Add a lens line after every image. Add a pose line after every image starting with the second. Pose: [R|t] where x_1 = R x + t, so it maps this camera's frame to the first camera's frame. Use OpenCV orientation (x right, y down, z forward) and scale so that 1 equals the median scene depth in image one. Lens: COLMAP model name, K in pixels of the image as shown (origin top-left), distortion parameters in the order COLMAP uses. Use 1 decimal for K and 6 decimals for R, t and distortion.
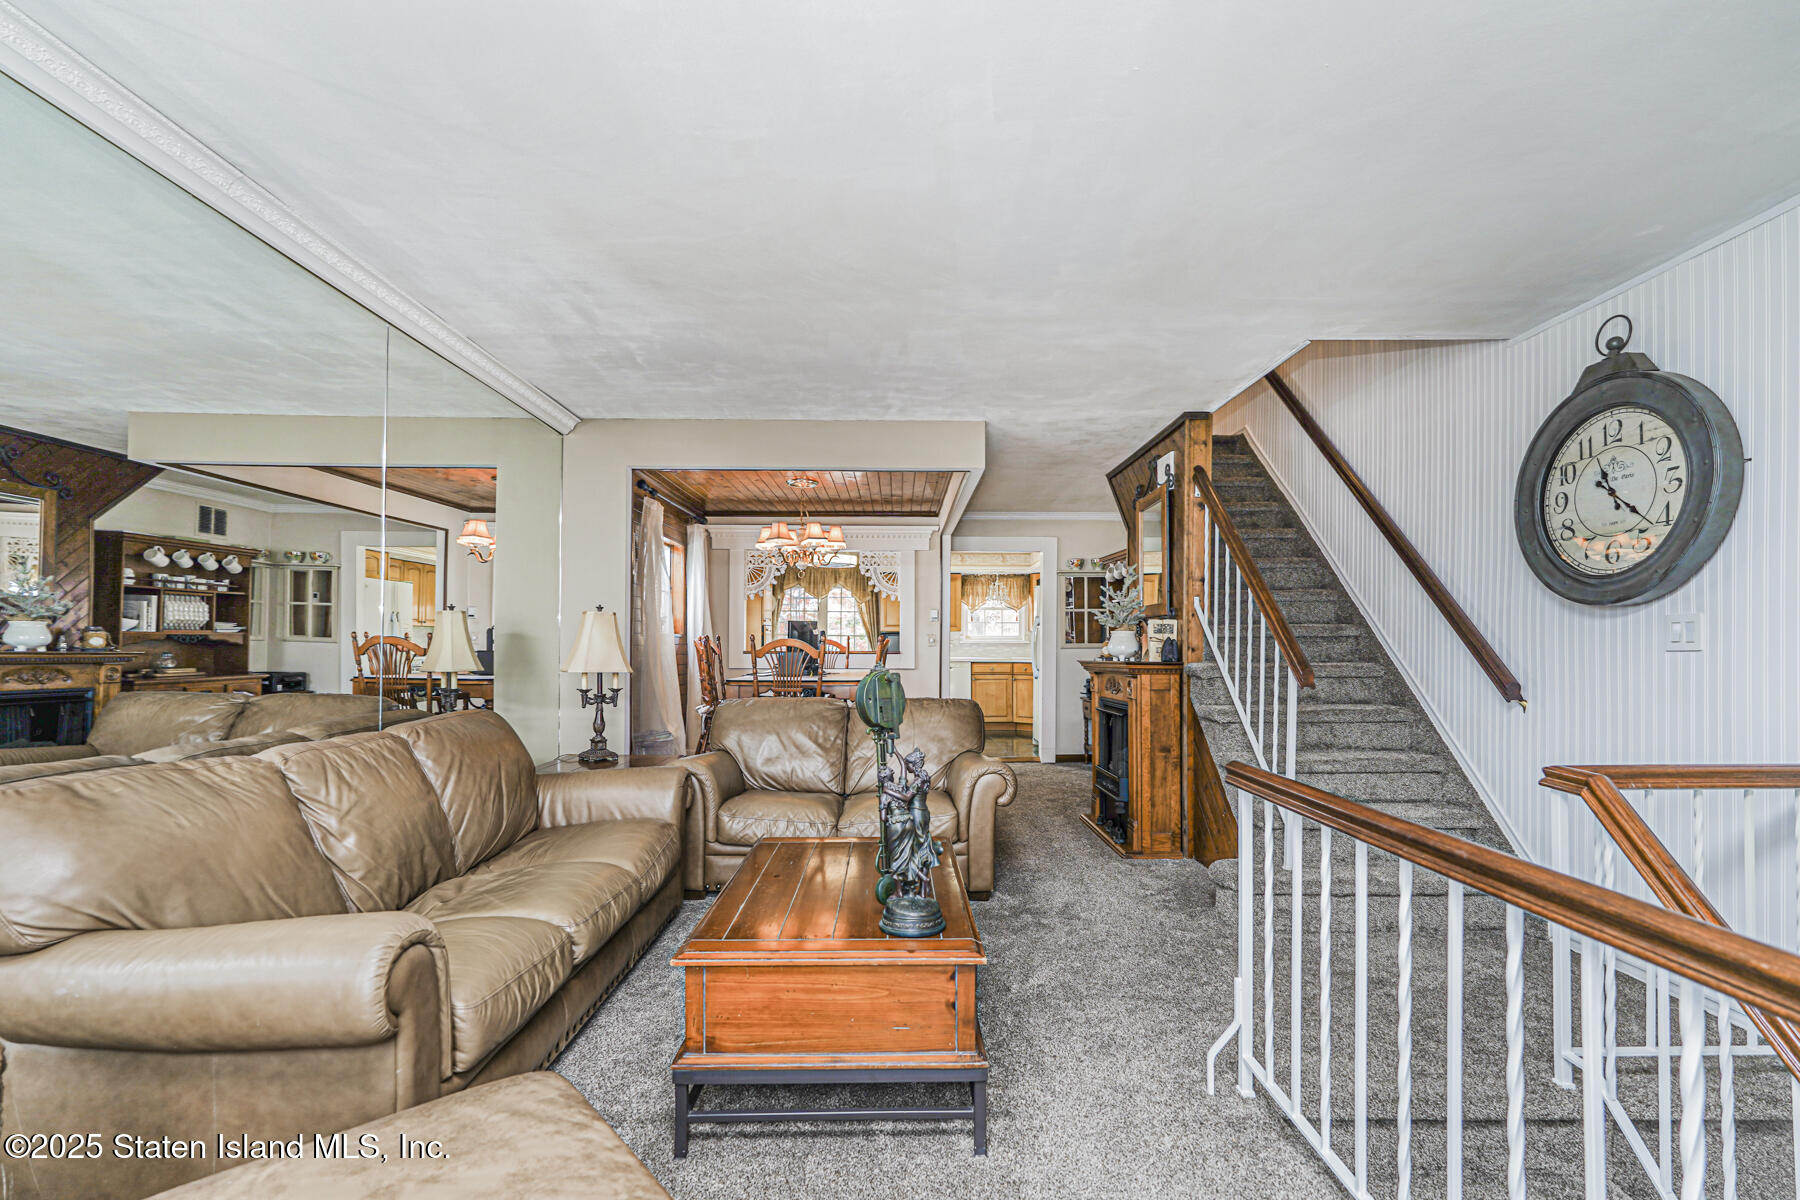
lens RADIAL K [[816.1, 0, 901.2], [0, 816.1, 633.3], [0, 0, 1]] dist [-0.014089, 0.006477]
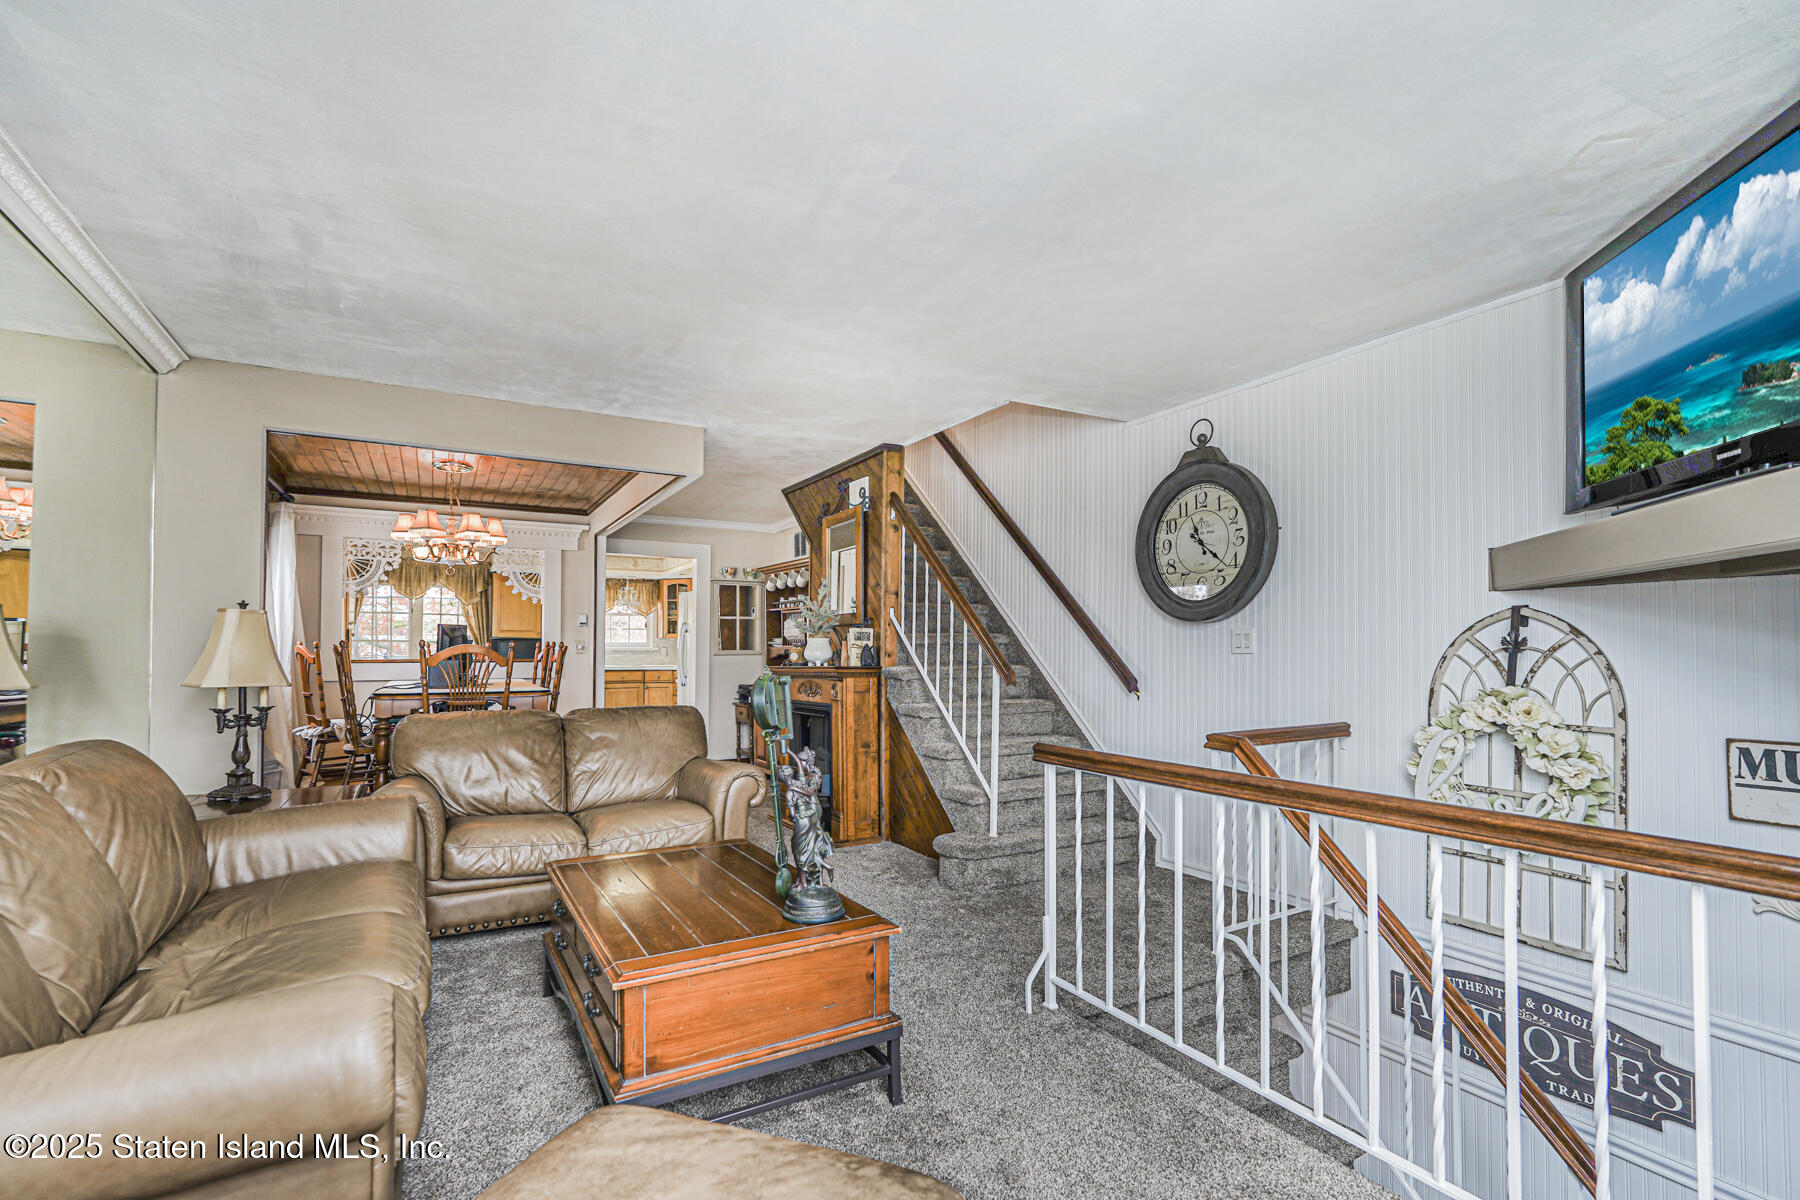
lens RADIAL K [[816.1, 0, 907.9], [0, 816.1, 636.9], [0, 0, 1]] dist [-0.014089, 0.006477]
pose [[0.870672, 0.006774, 0.491817, -0.221218], [-0.004326, 0.999972, -0.006116, 0.002147], [-0.491844, 0.003198, 0.870677, 0.006955]]
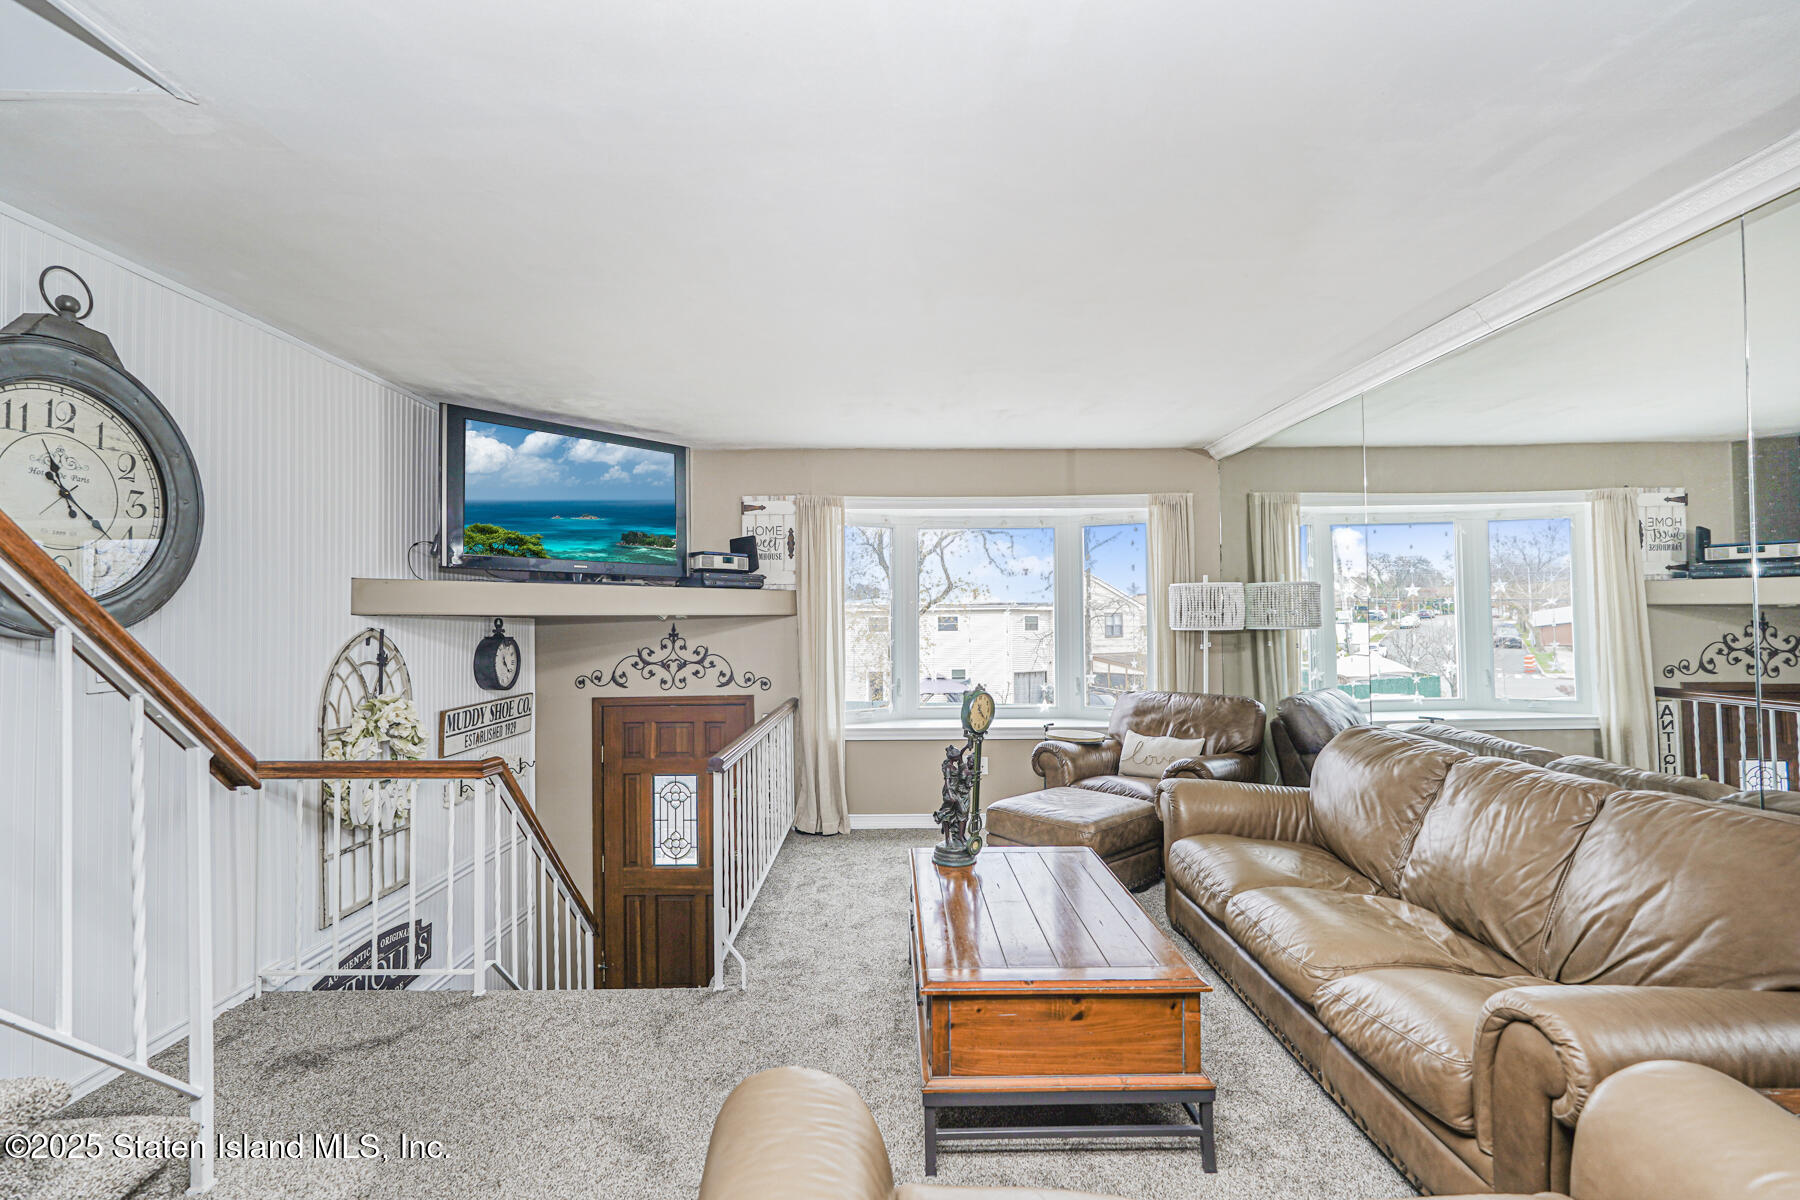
lens RADIAL K [[816.1, 0, 901.4], [0, 816.1, 601.4], [0, 0, 1]] dist [-0.014089, 0.006477]
pose [[-0.999975, 0.005624, 0.004375, 0.059293], [0.005470, 0.999391, -0.034449, -0.032258], [-0.004566, -0.034424, -0.999397, 1.435122]]
